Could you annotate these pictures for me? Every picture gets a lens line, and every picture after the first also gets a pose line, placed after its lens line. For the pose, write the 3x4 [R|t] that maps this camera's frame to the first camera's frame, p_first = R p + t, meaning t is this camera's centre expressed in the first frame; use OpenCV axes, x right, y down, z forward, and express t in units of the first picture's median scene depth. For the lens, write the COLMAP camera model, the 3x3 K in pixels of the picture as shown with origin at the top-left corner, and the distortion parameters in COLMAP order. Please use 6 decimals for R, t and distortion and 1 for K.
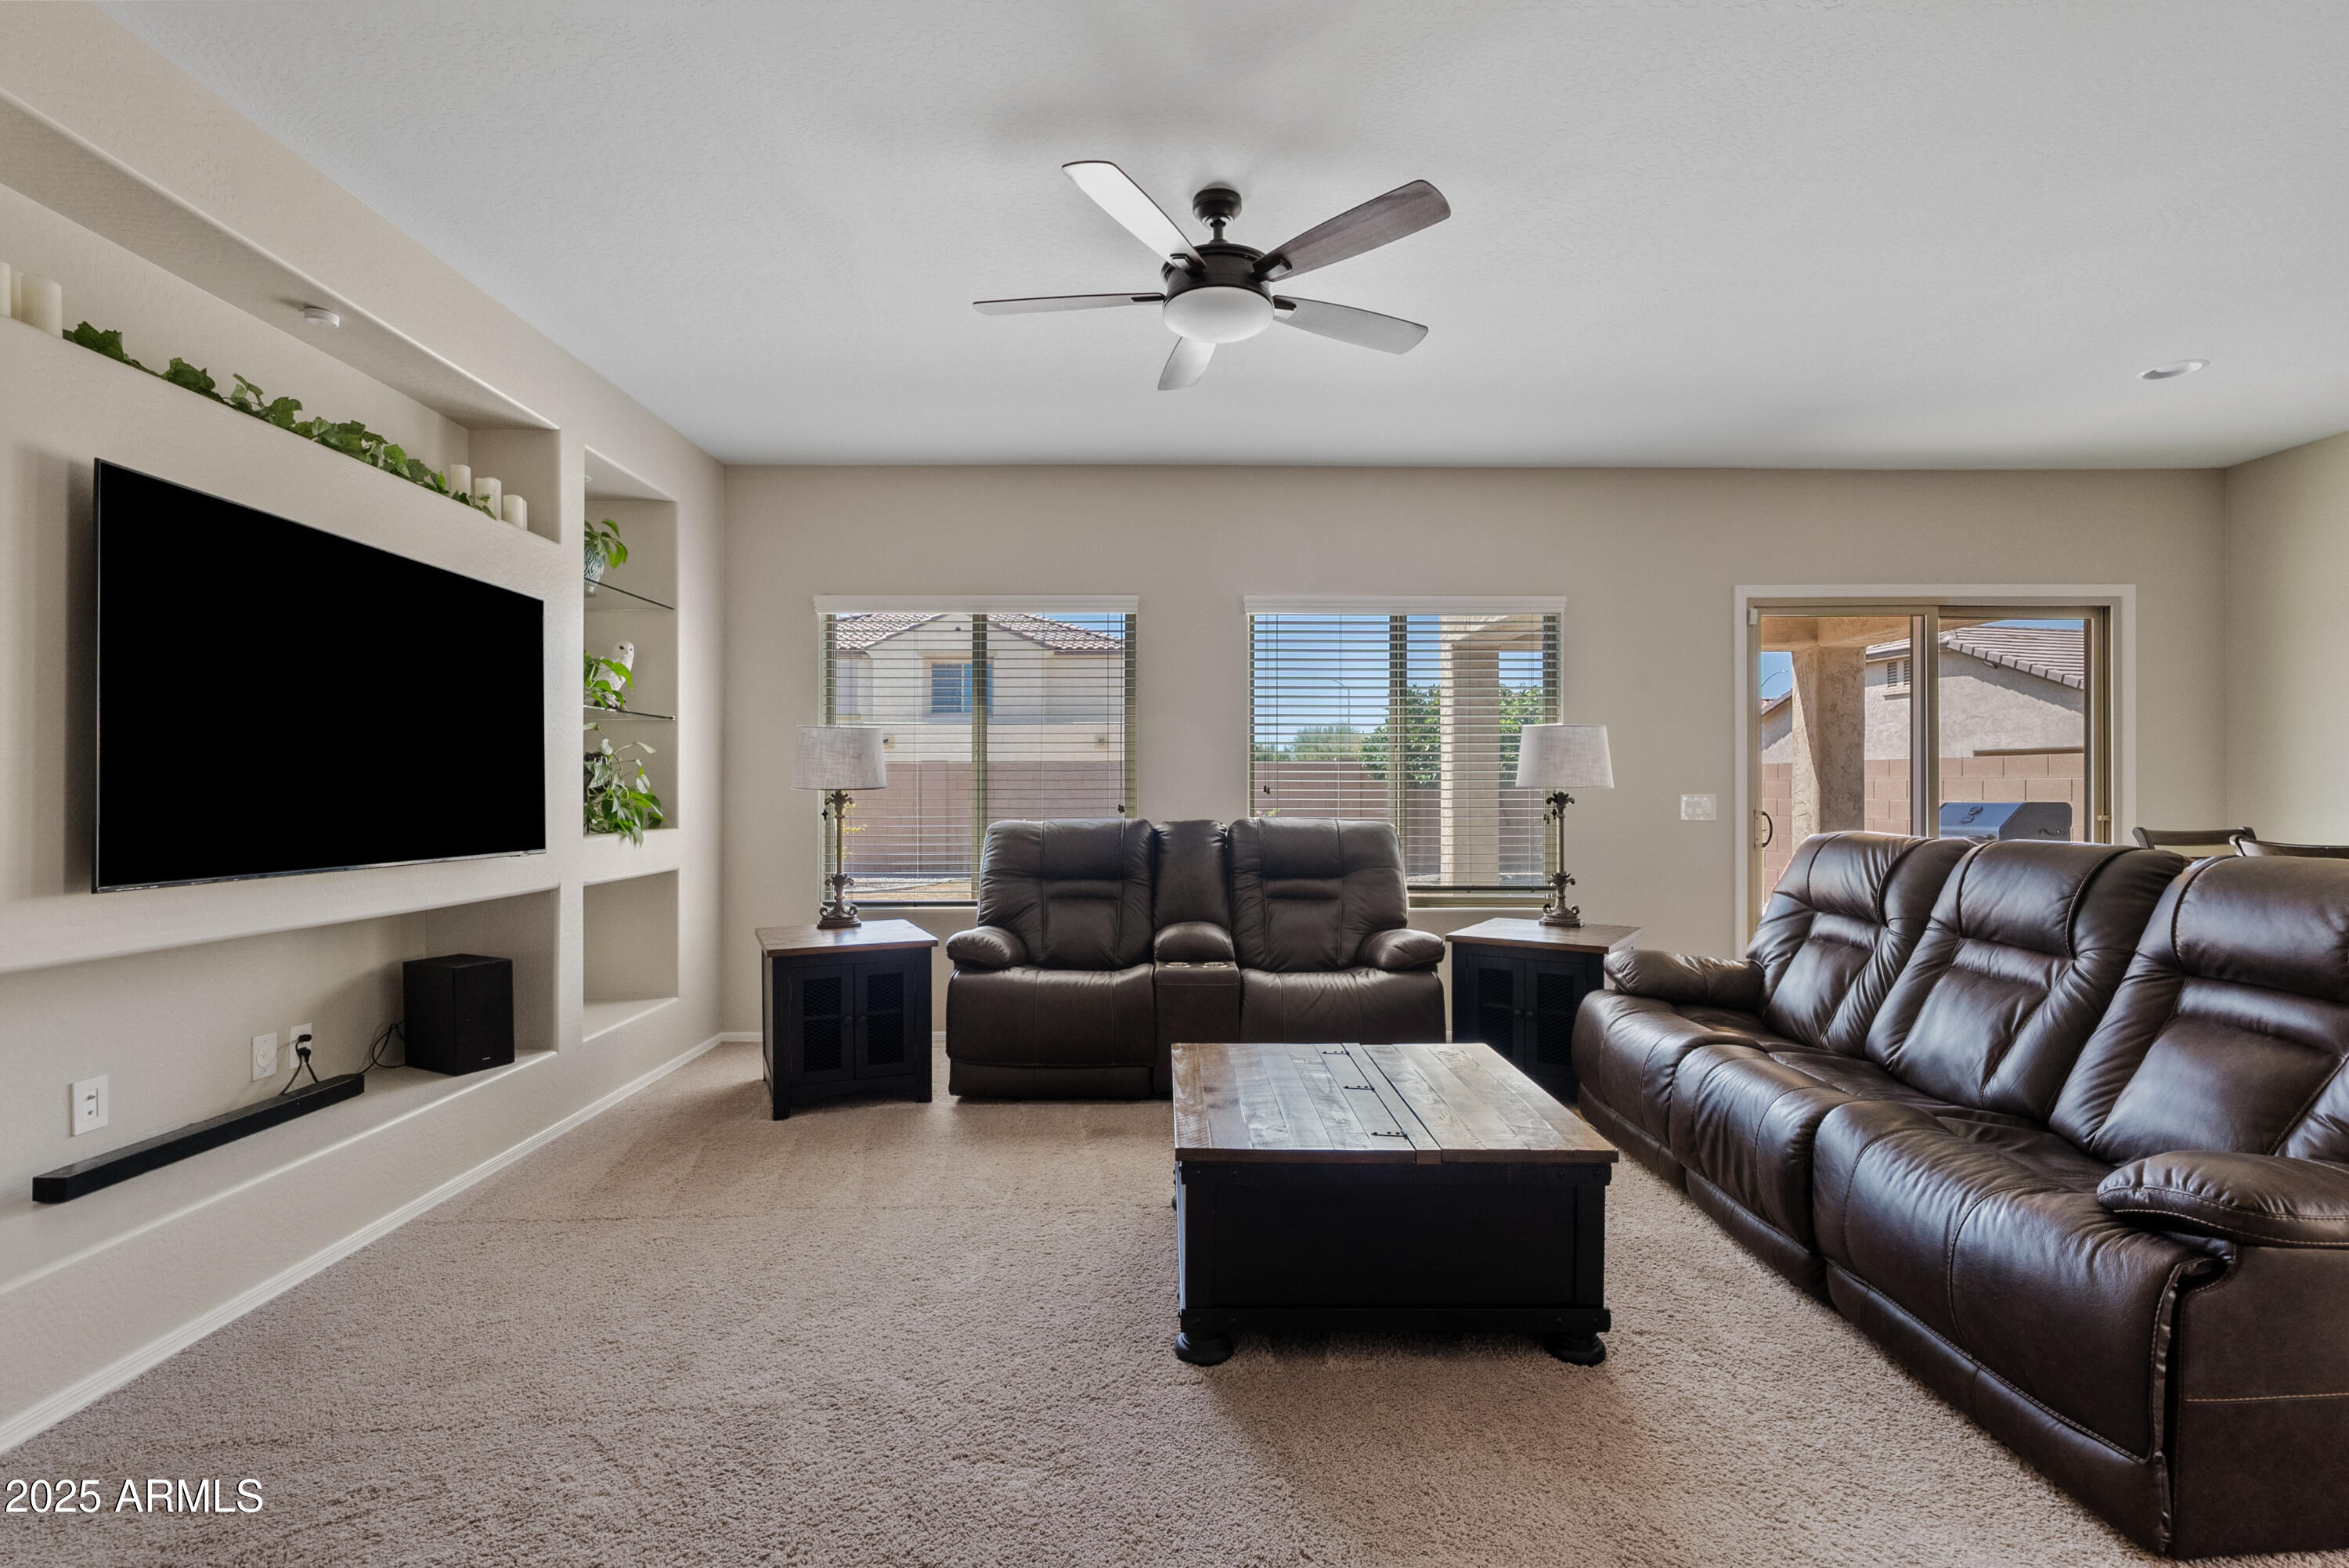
lens RADIAL K [[1060.3, 0, 1175.8], [0, 1060.3, 793.7], [0, 0, 1]] dist [-0.010257, 0.000063]
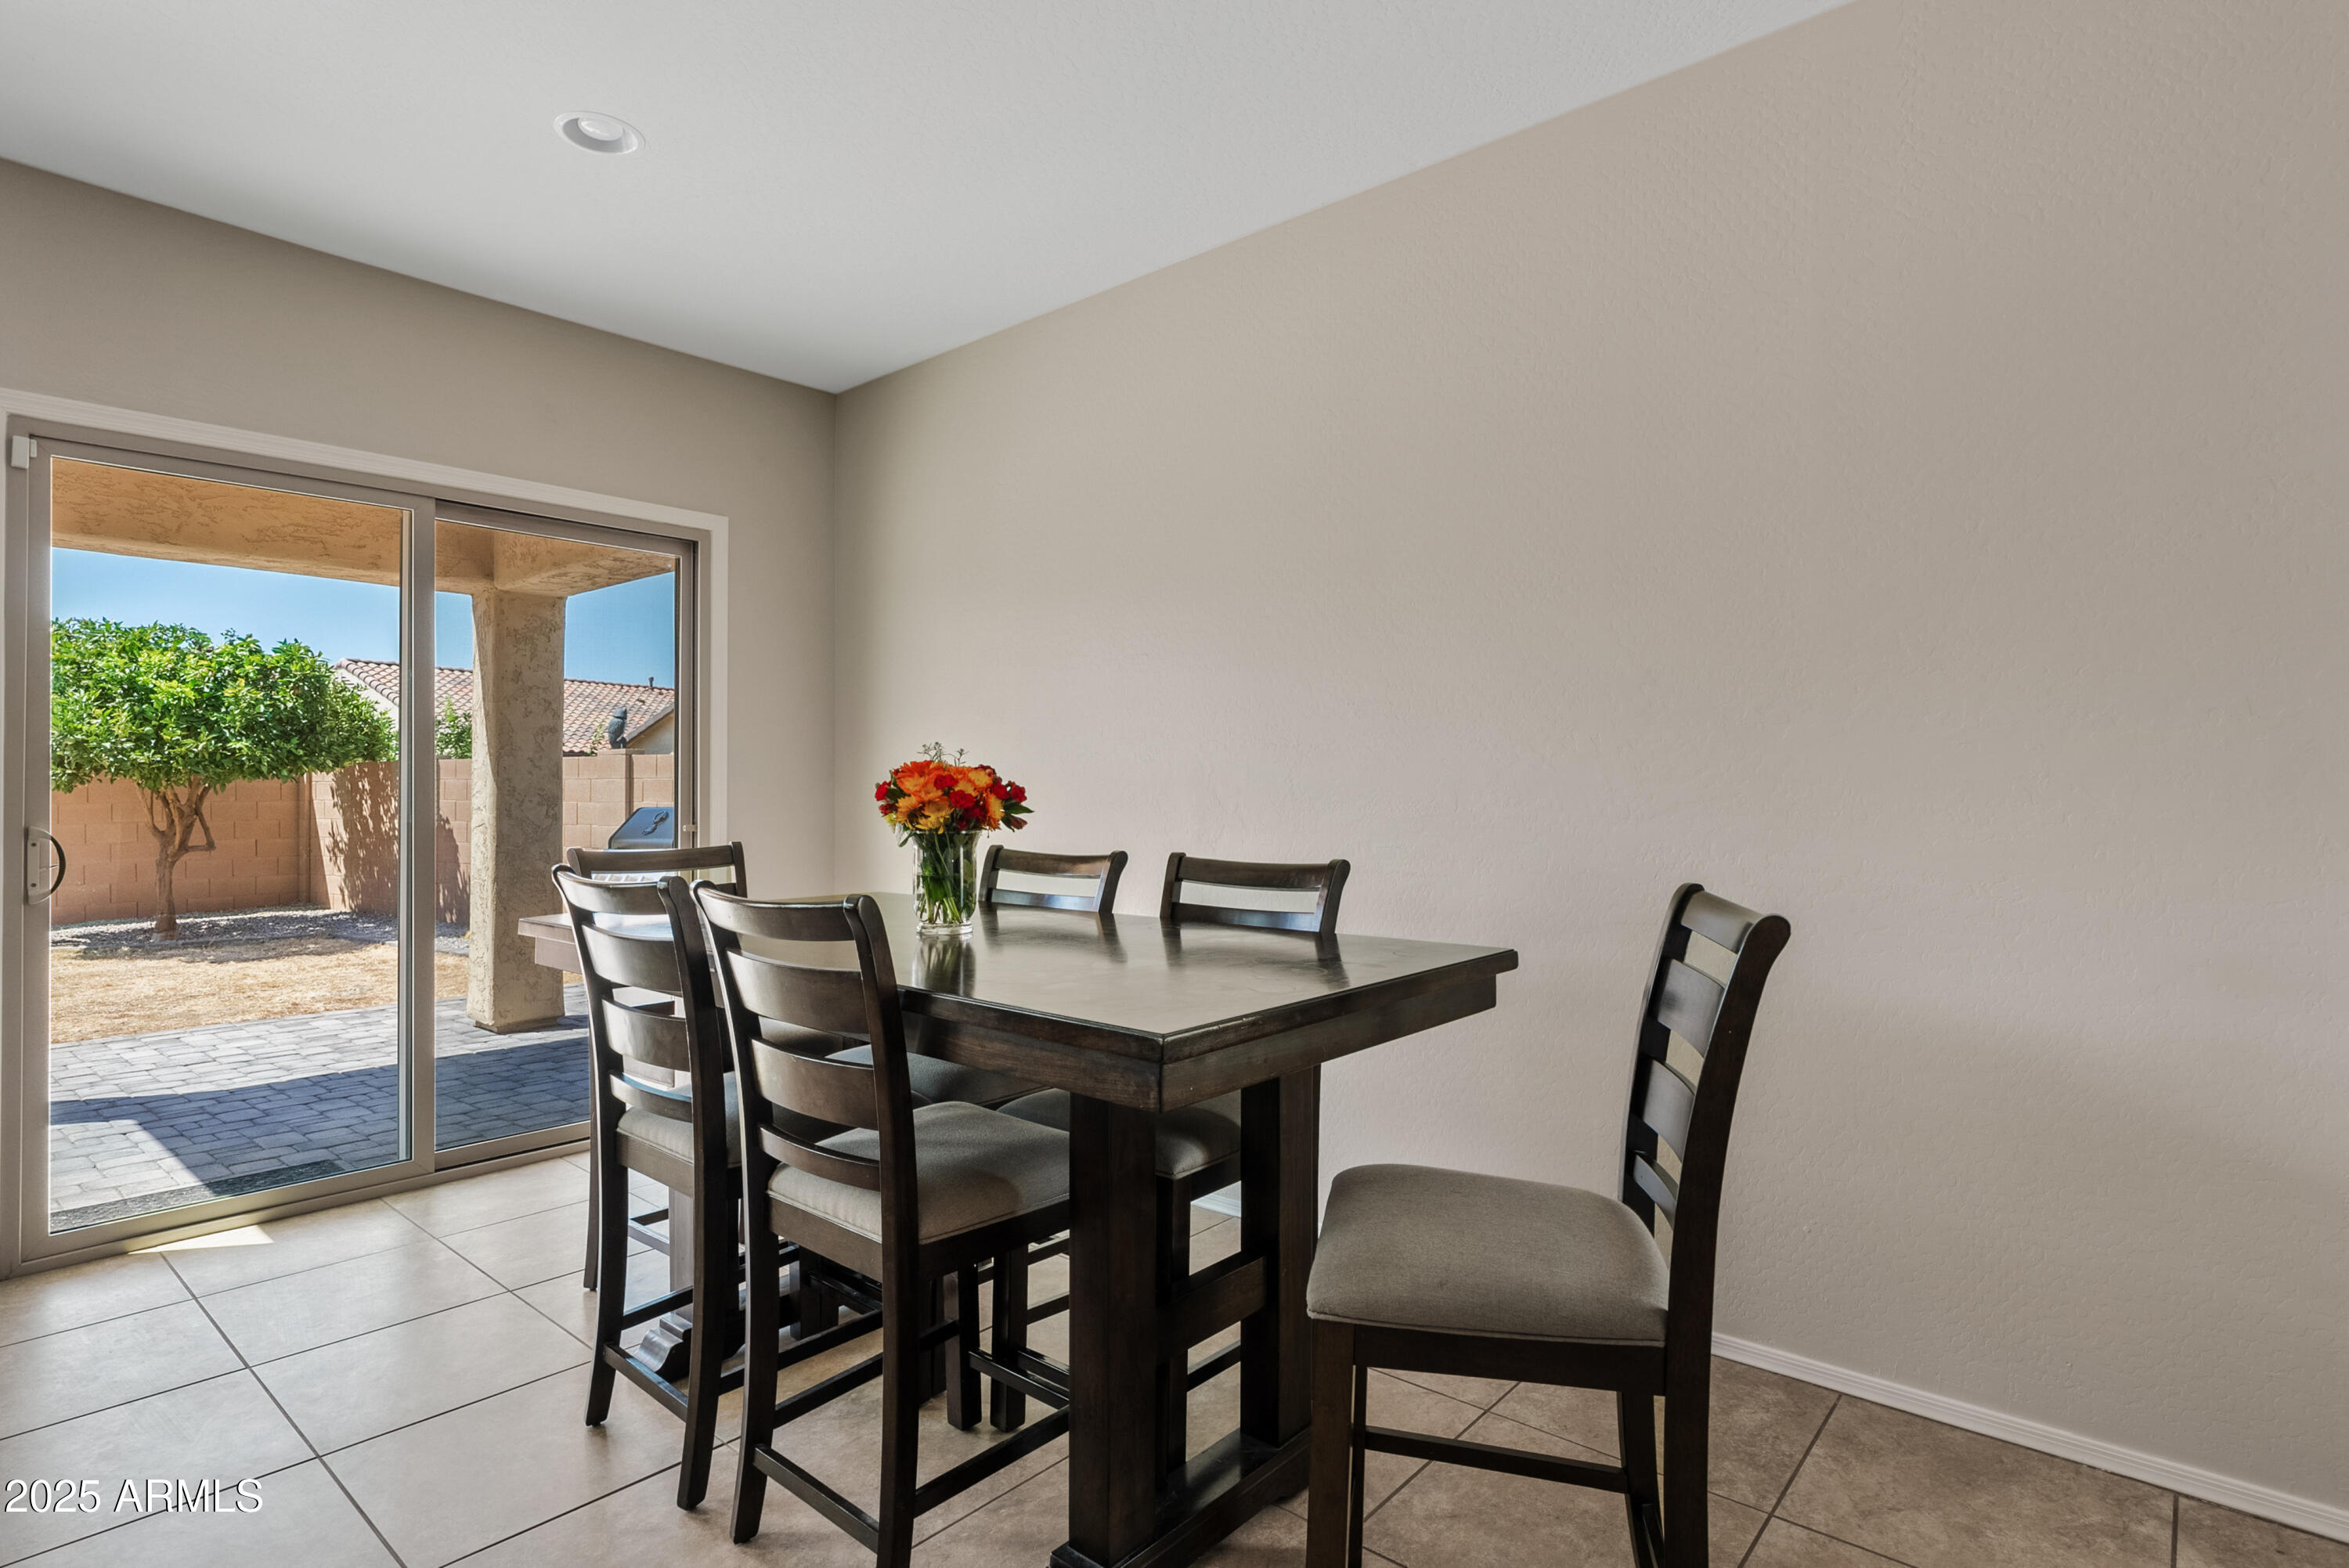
lens RADIAL K [[1195.7, 0, 1182.0], [0, 1195.7, 781.4], [0, 0, 1]] dist [-0.015255, -0.000256]
pose [[0.654060, 0.008906, 0.756390, 0.477121], [0.000040, 0.999930, -0.011808, -0.000198], [-0.756443, 0.007753, 0.654014, 0.196087]]
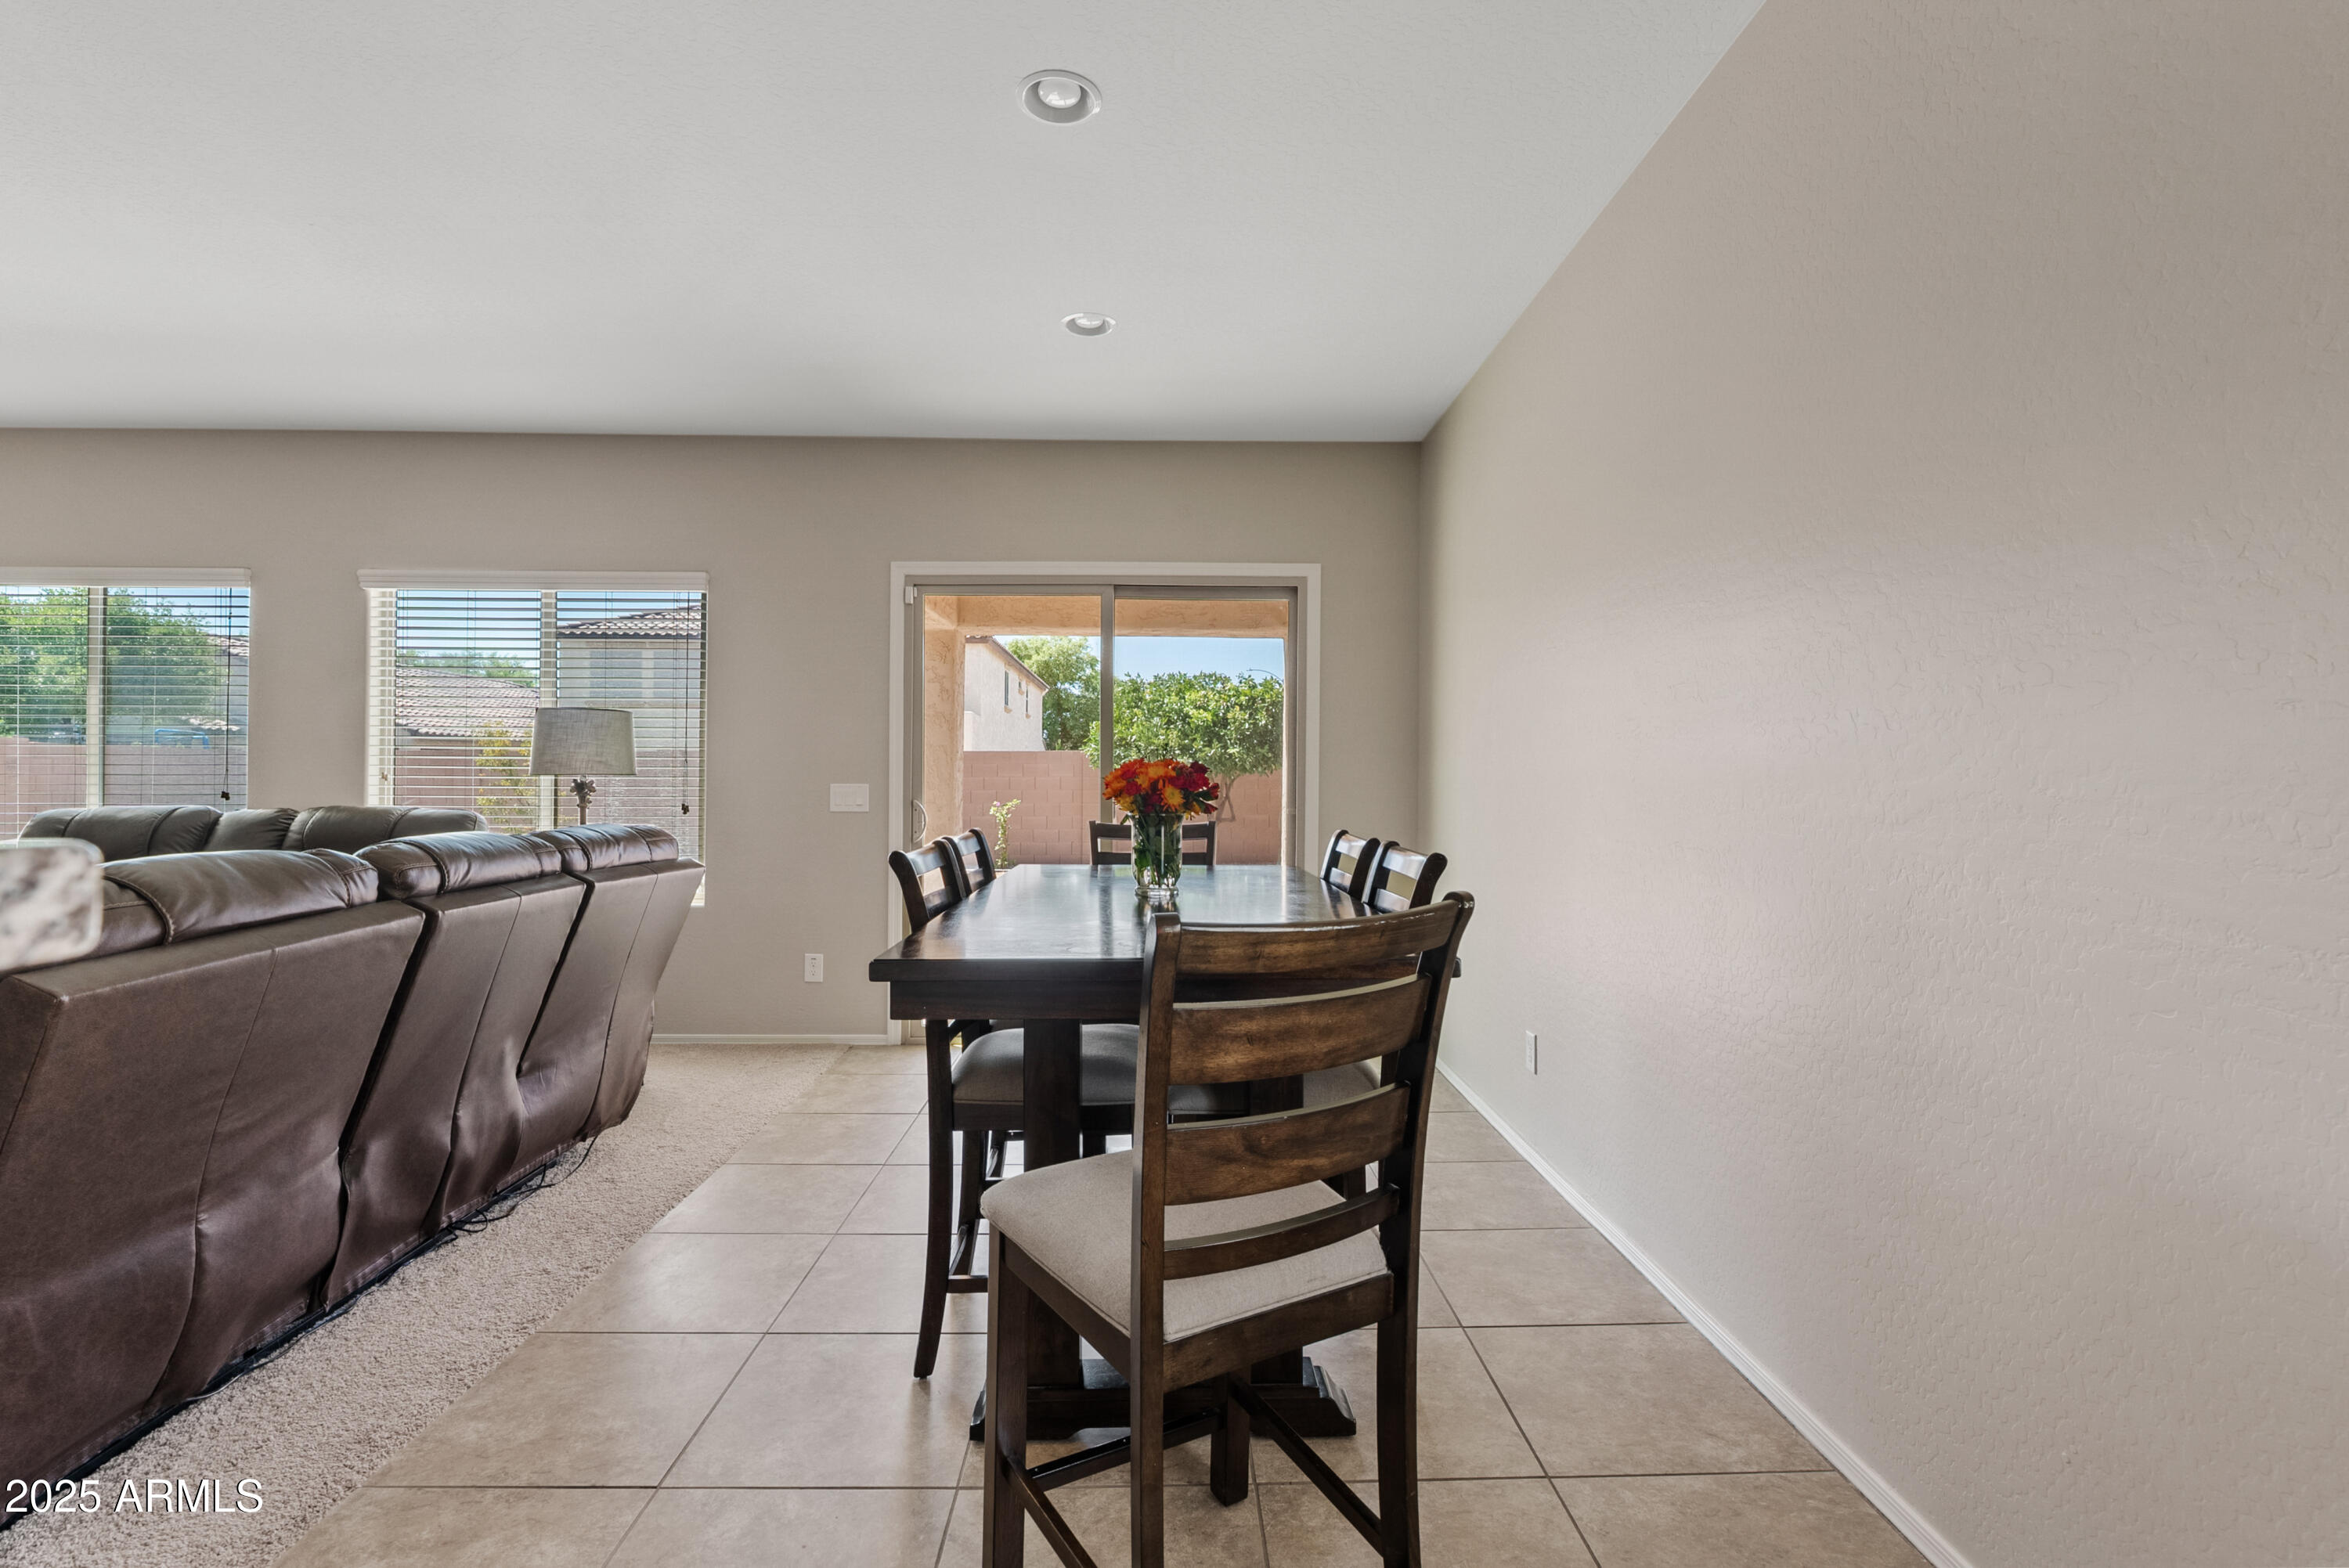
lens RADIAL K [[1060.3, 0, 1180.6], [0, 1060.3, 783.3], [0, 0, 1]] dist [-0.010257, 0.000063]
pose [[0.999746, 0.005533, 0.021866, 0.760495], [-0.005517, 0.999984, -0.000797, -0.001027], [-0.021870, 0.000676, 0.999761, 0.052391]]
